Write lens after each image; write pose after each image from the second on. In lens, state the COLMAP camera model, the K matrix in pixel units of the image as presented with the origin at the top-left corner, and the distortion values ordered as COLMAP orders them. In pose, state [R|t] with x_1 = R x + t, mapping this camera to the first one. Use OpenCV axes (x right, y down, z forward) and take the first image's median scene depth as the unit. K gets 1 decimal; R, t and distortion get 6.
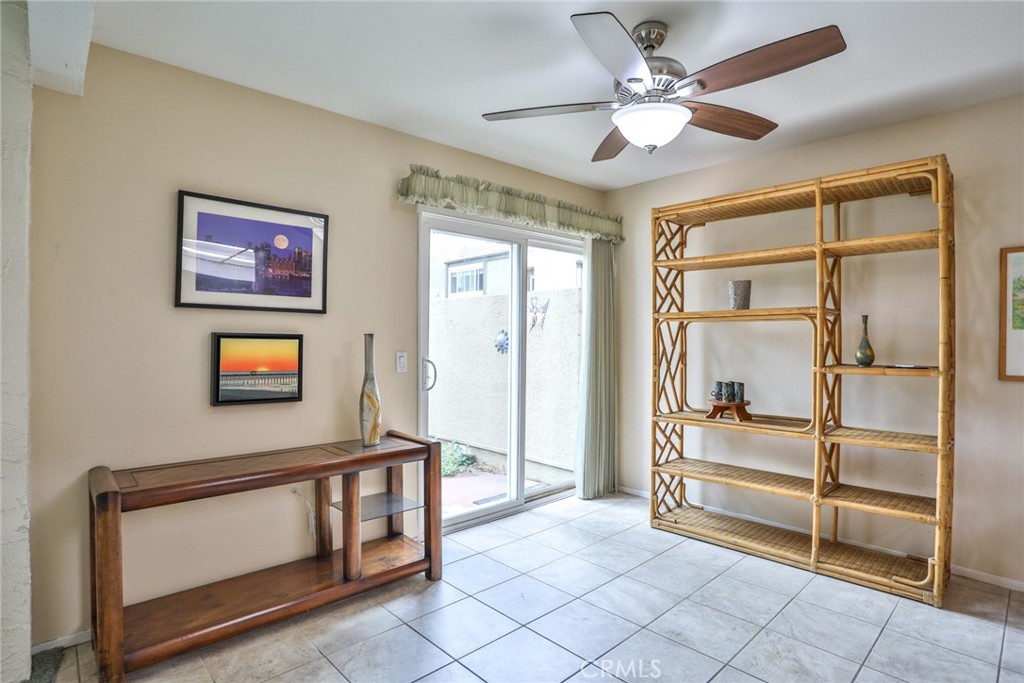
lens RADIAL K [[527.6, 0, 502.2], [0, 527.6, 340.2], [0, 0, 1]] dist [-0.067081, 0.024442]
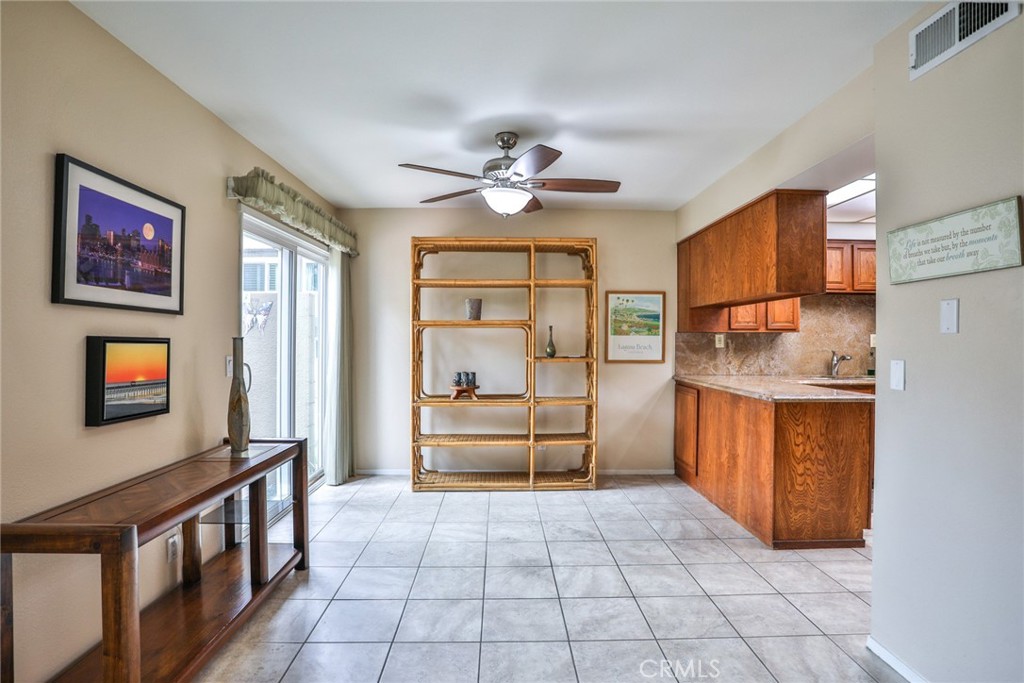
lens RADIAL K [[527.6, 0, 508.3], [0, 527.6, 341.2], [0, 0, 1]] dist [-0.067081, 0.024442]
pose [[0.670071, -0.004488, 0.742283, -0.622192], [0.003628, 0.999990, 0.002770, -0.005695], [-0.742288, 0.000837, 0.670081, -0.016437]]
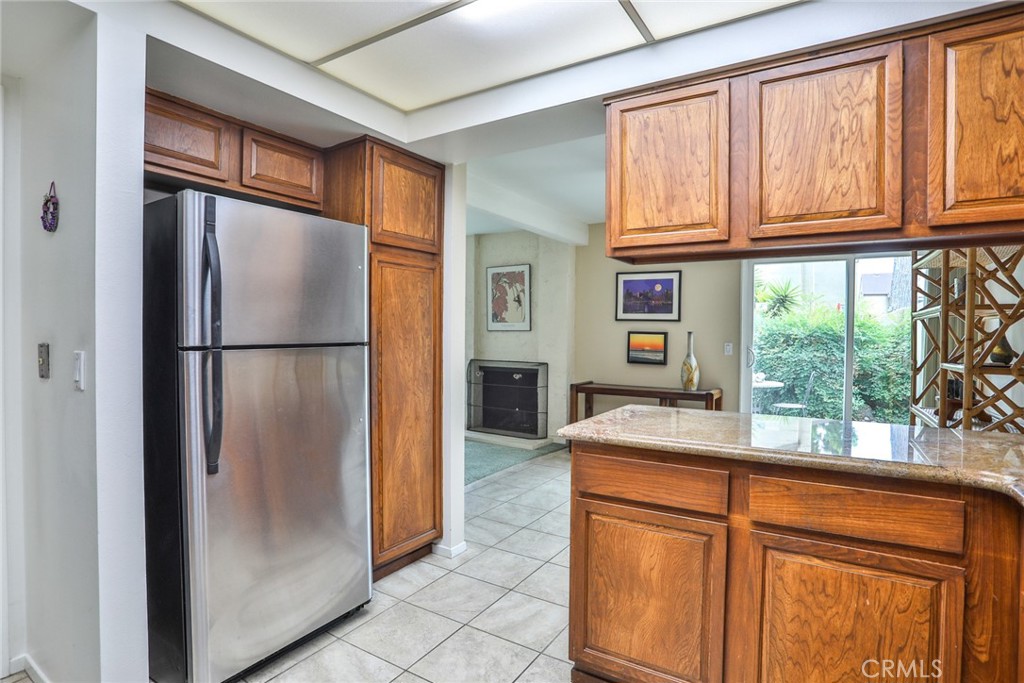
lens RADIAL K [[527.6, 0, 510.5], [0, 527.6, 338.3], [0, 0, 1]] dist [-0.067081, 0.024442]
pose [[0.255864, 0.009446, -0.966667, 1.374088], [-0.014018, 0.999883, 0.006060, 0.008649], [0.966611, 0.012000, 0.255967, -0.098357]]
